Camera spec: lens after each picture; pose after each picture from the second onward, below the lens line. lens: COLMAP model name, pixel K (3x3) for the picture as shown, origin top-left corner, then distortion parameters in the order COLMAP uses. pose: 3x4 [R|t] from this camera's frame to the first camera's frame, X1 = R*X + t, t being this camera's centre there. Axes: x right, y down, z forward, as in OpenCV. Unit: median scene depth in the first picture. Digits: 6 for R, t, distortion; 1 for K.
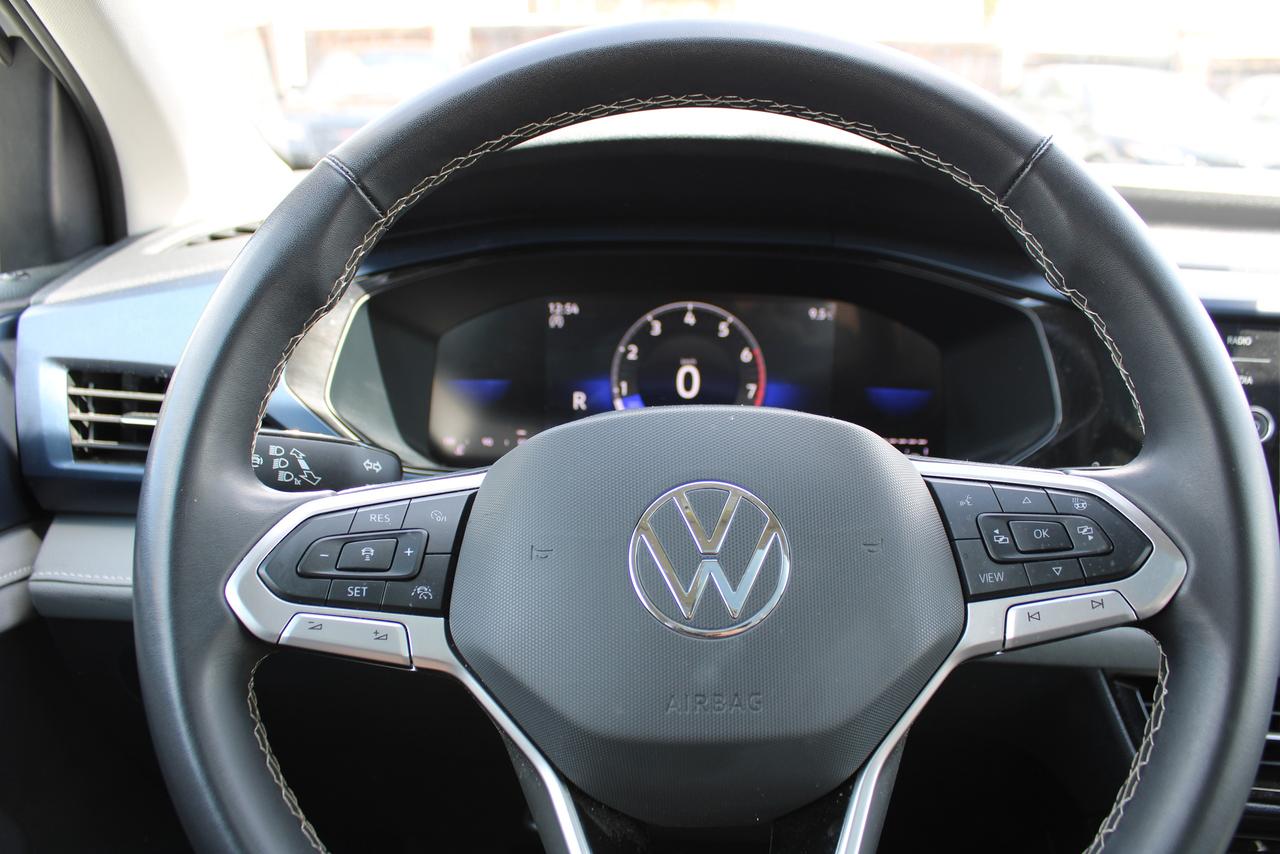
lens RADIAL K [[1088.3, 0, 640.0], [0, 1088.3, 427.0], [0, 0, 1]] dist [-0.174328, 0.176012]
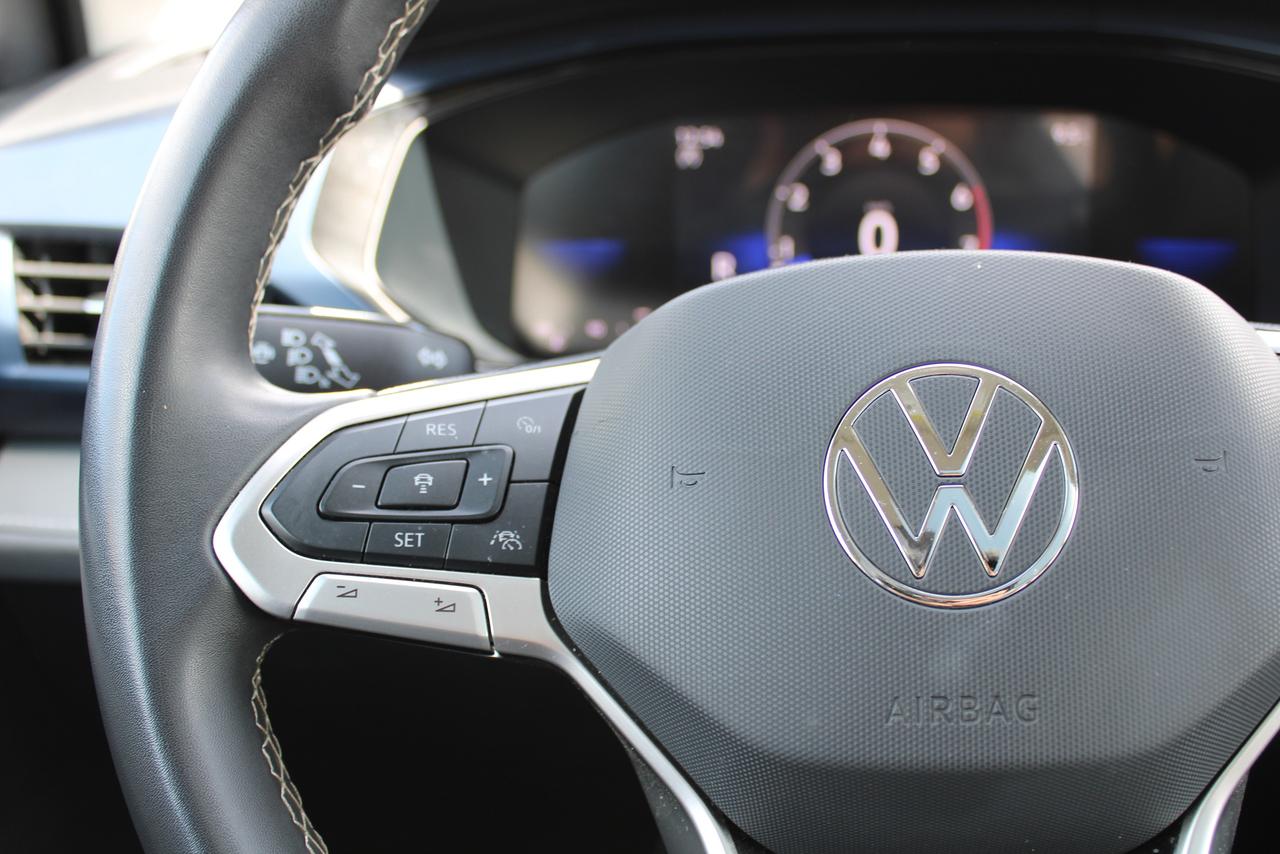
lens RADIAL K [[1367.4, 0, 640.0], [0, 1367.4, 427.0], [0, 0, 1]] dist [-0.114361, 0.008962]
pose [[0.994506, -0.012436, -0.103937, -0.030818], [0.019767, 0.997365, 0.069800, 0.025930], [0.102795, -0.071471, 0.992132, 0.171671]]
